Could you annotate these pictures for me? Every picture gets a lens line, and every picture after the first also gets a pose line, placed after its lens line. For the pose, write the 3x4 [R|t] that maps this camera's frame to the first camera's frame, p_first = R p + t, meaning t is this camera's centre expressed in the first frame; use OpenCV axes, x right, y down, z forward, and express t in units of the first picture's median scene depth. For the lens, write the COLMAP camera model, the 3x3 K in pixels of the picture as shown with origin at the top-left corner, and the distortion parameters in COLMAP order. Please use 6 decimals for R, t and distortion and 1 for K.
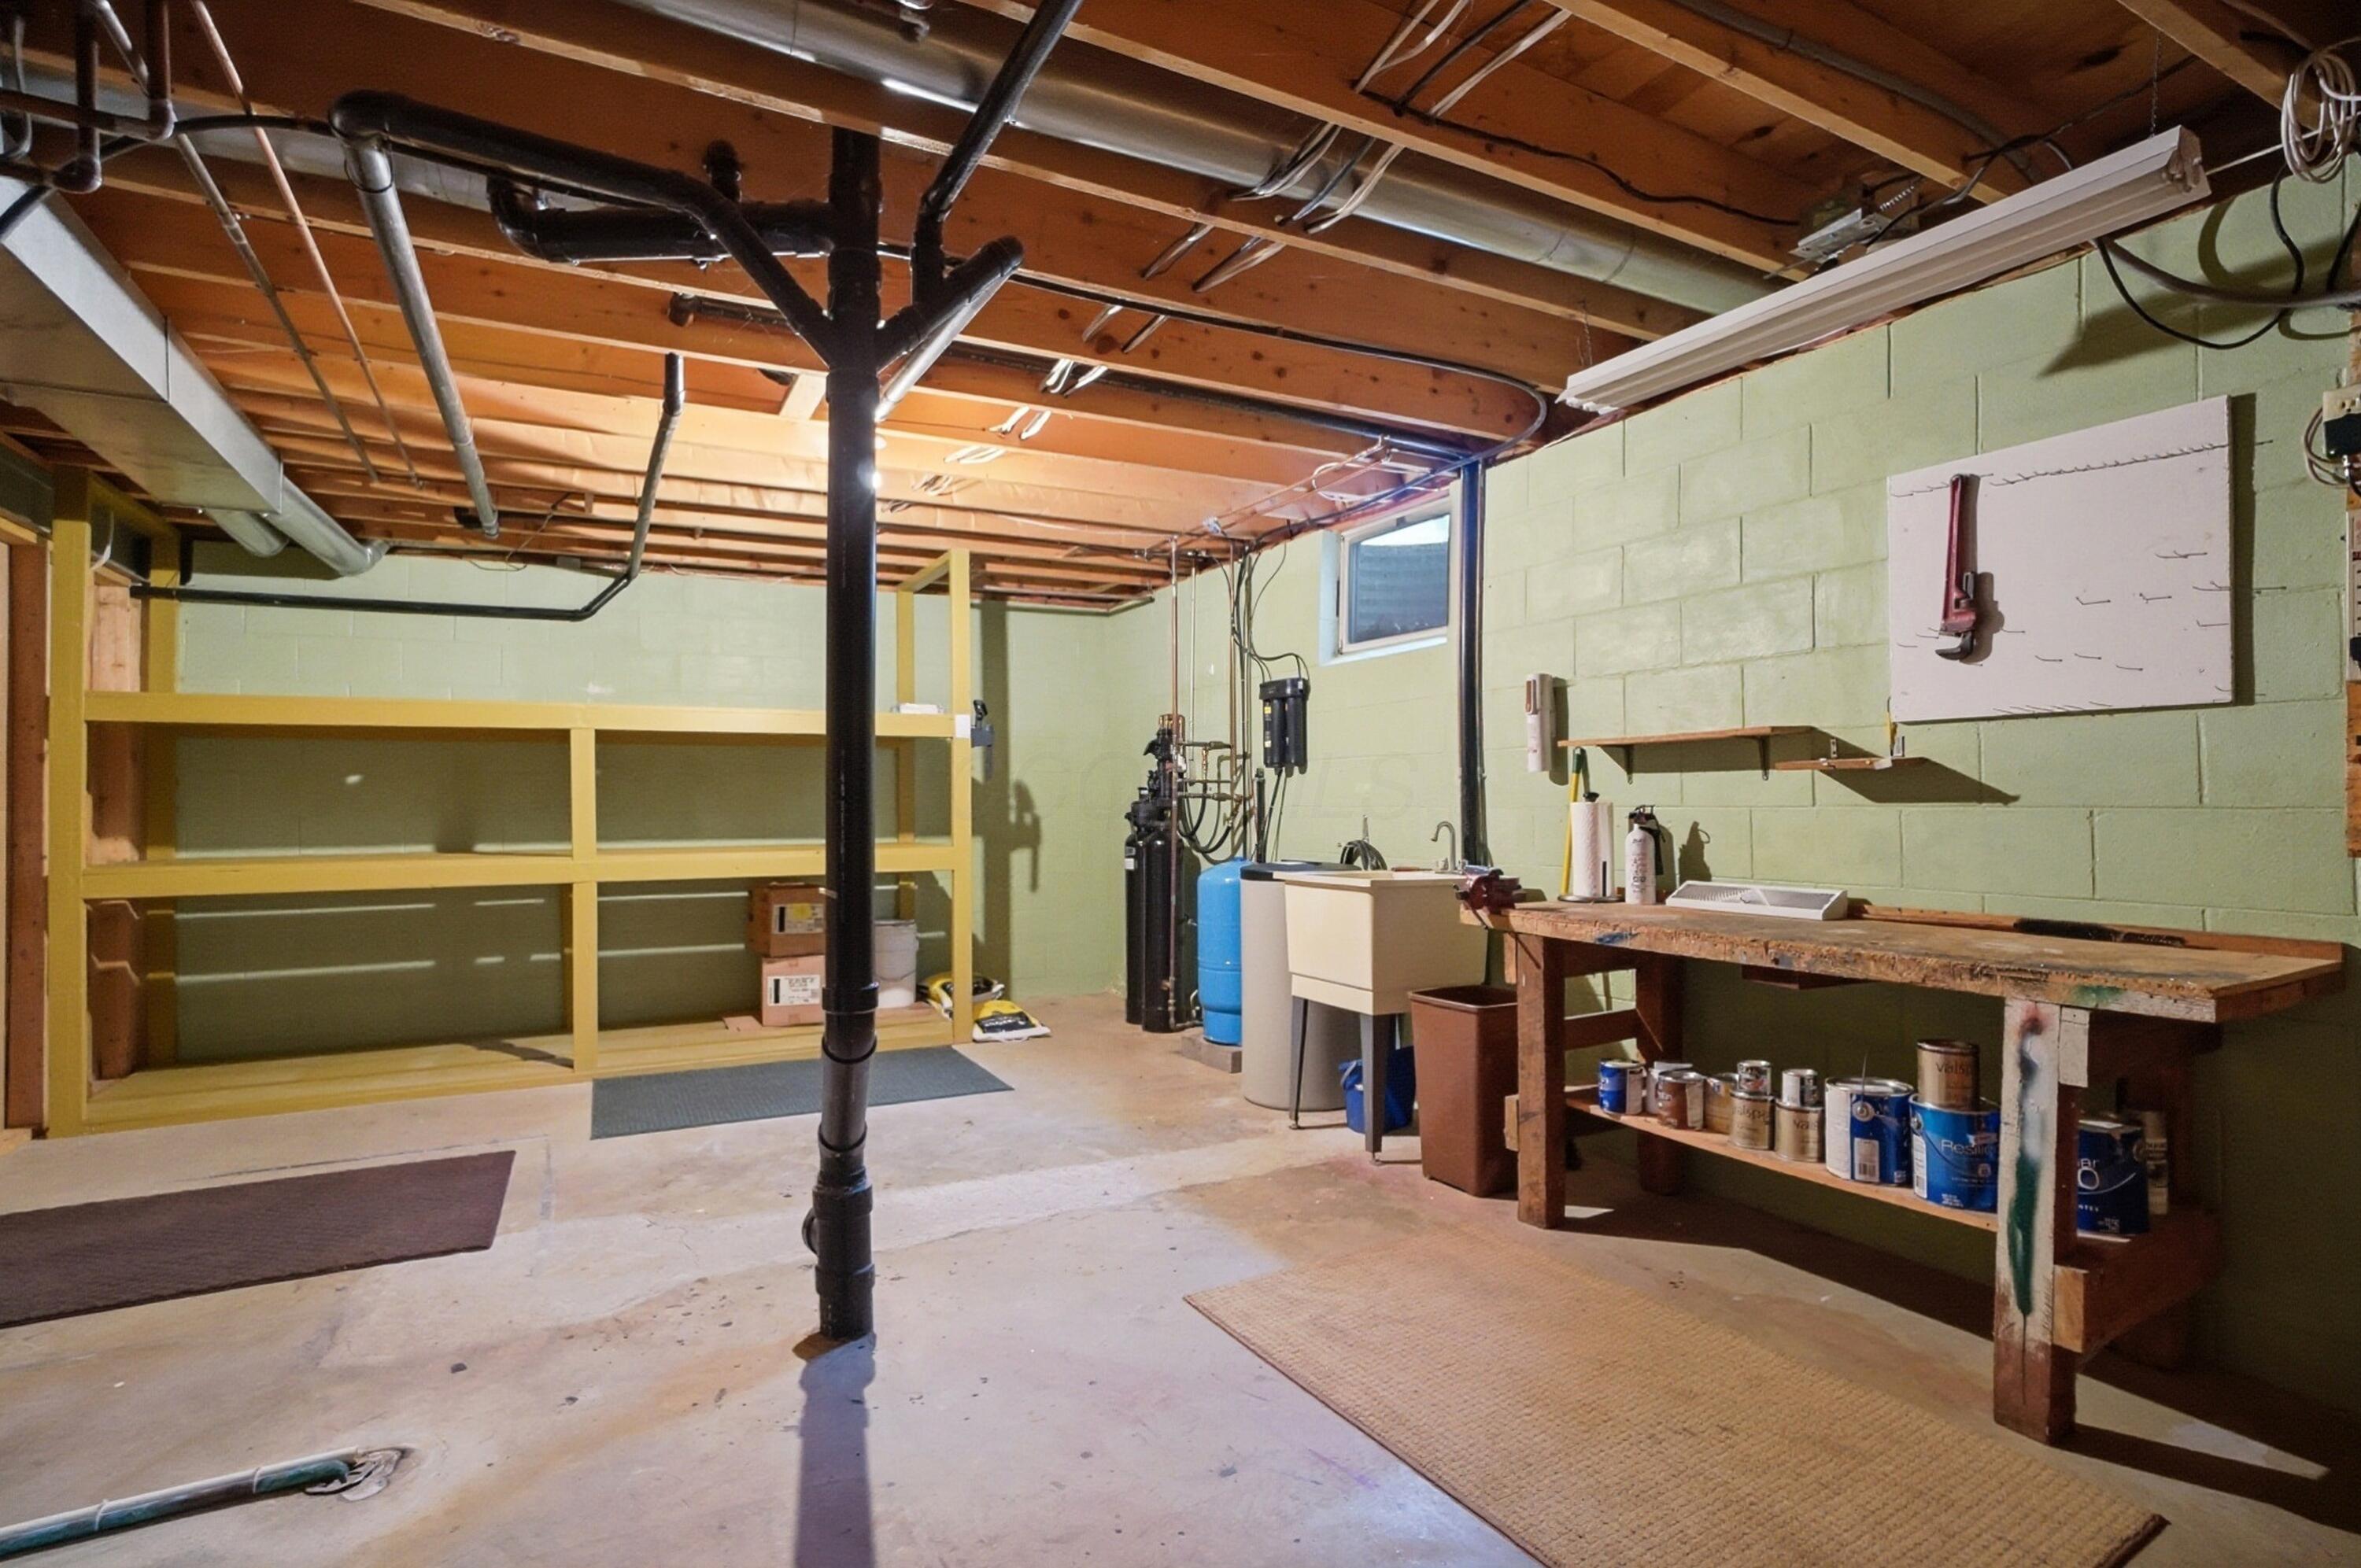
lens RADIAL K [[1139.5, 0, 1178.8], [0, 1139.5, 790.7], [0, 0, 1]] dist [-0.040418, -0.000063]
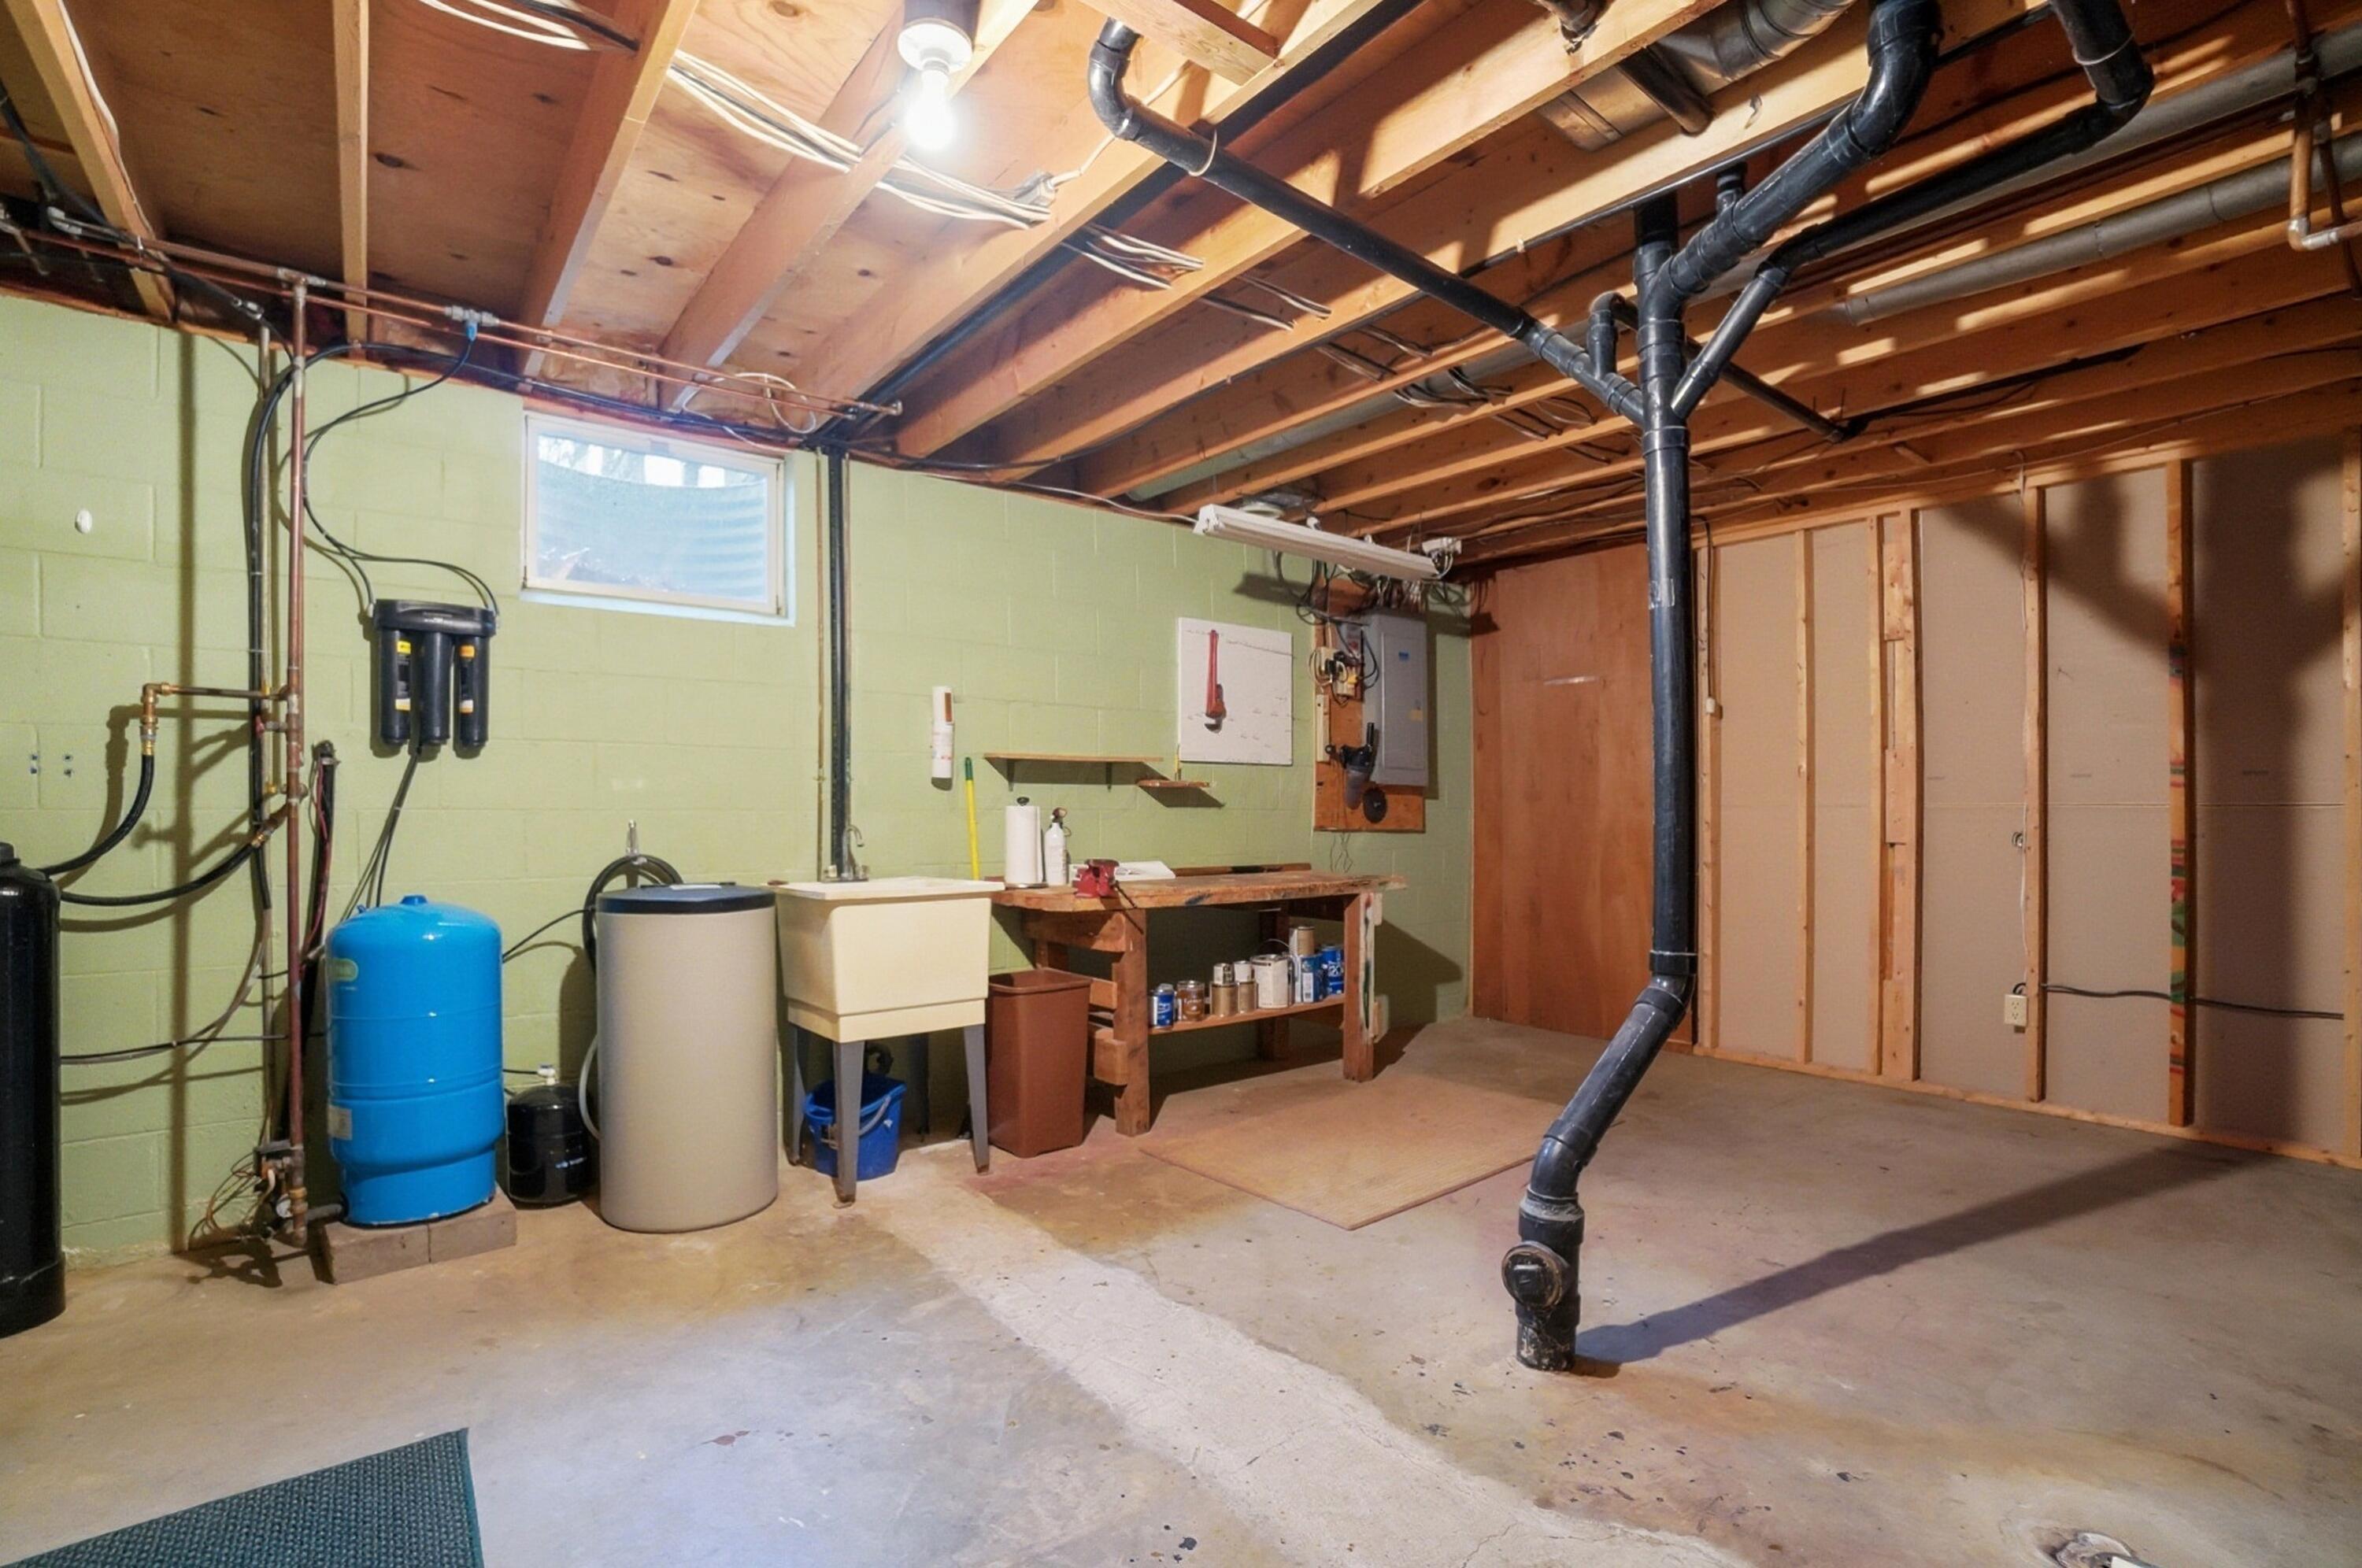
lens RADIAL K [[1069.4, 0, 1180.0], [0, 1069.4, 807.5], [0, 0, 1]] dist [-0.037543, 0.010383]
pose [[-0.181615, 0.006646, 0.983347, -0.883217], [-0.010586, 0.999906, -0.008713, 0.022470], [-0.983313, -0.011992, -0.181528, 1.167161]]
